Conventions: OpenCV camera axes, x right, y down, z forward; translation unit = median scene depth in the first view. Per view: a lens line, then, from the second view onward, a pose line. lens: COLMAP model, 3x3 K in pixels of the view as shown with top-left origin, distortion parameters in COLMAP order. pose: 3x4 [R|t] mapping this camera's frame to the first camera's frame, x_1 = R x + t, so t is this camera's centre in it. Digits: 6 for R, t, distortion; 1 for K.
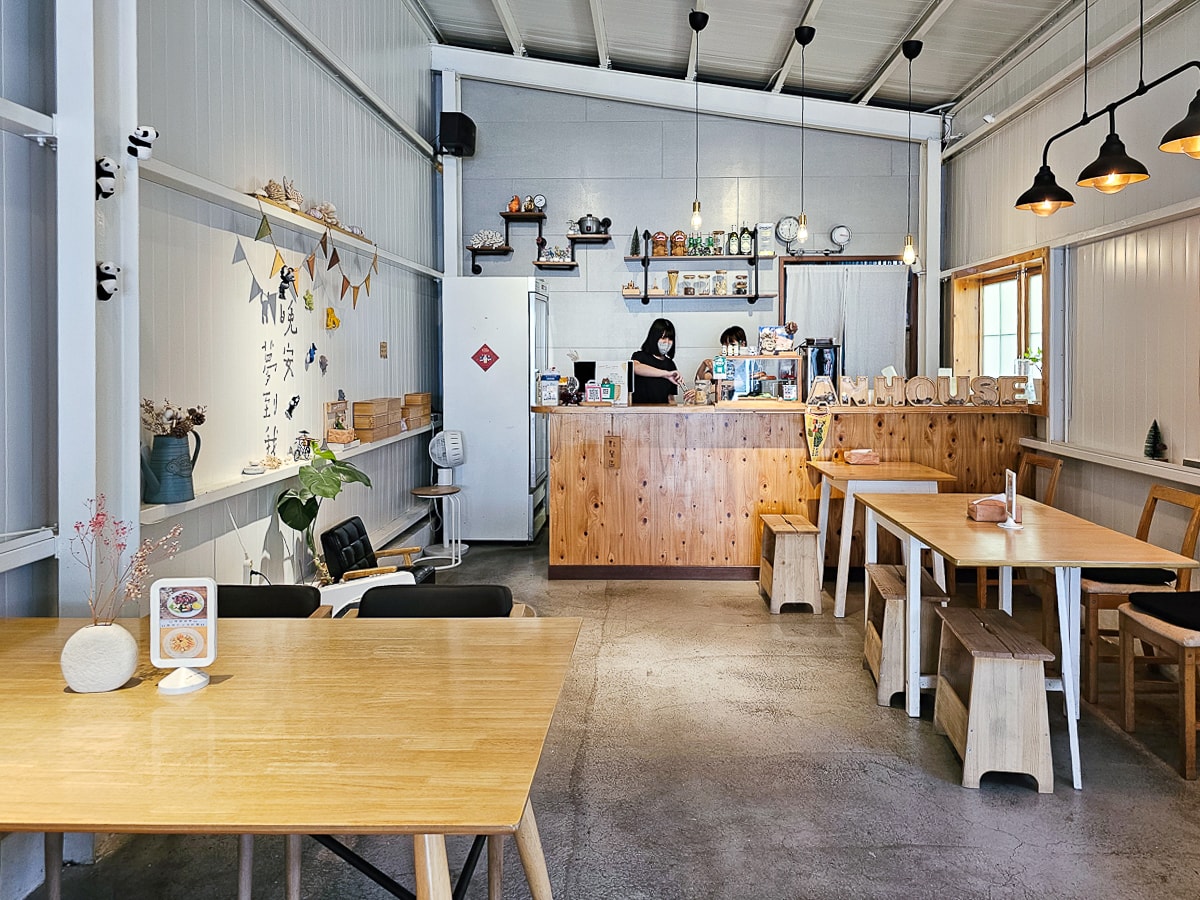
lens RADIAL K [[796.4, 0, 600.0], [0, 796.4, 450.0], [0, 0, 1]] dist [-0.012560, -0.000307]
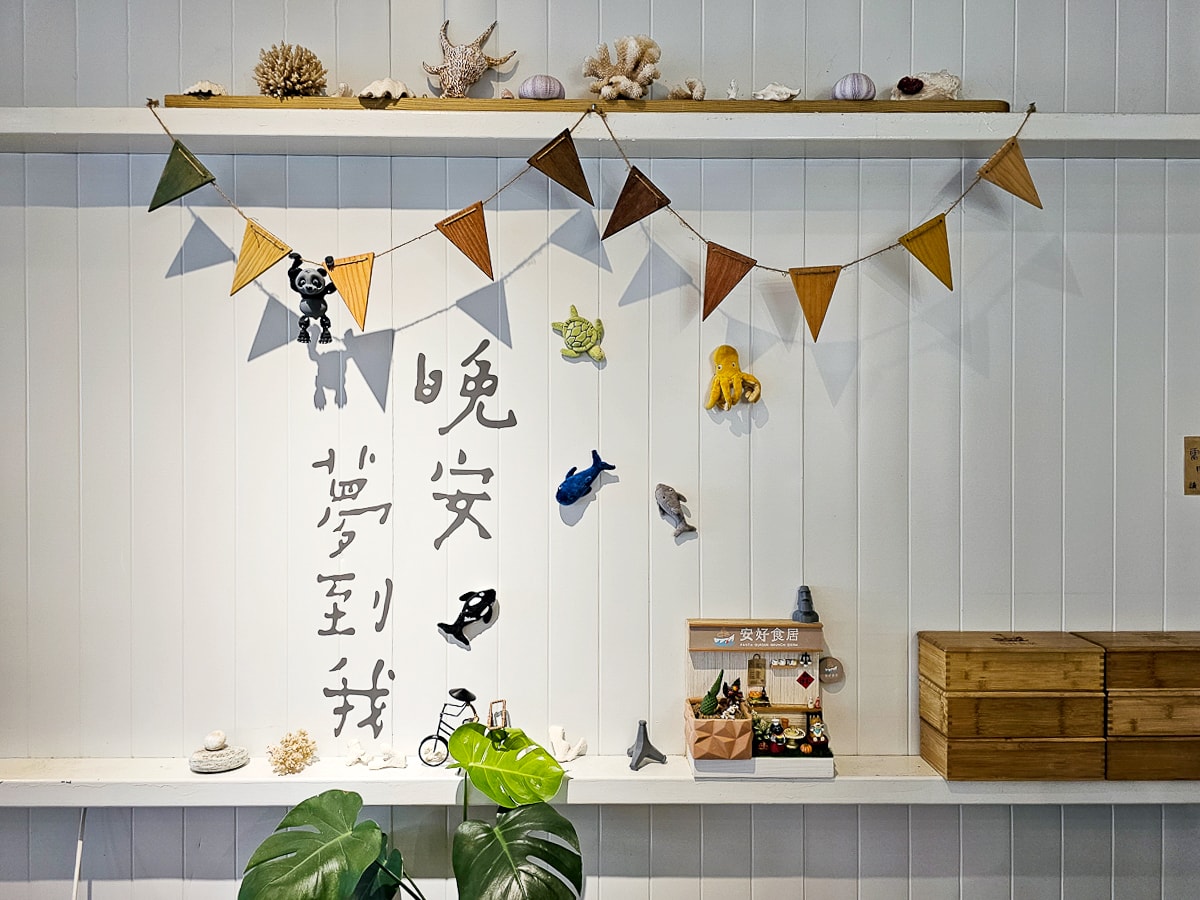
lens RADIAL K [[814.3, 0, 600.0], [0, 814.3, 450.0], [0, 0, 1]] dist [-0.006329, -0.004156]
pose [[0.073381, 0.016533, -0.997167, 0.004866], [-0.119862, 0.992761, 0.007639, -0.146197], [0.990075, 0.118962, 0.074831, 1.032707]]
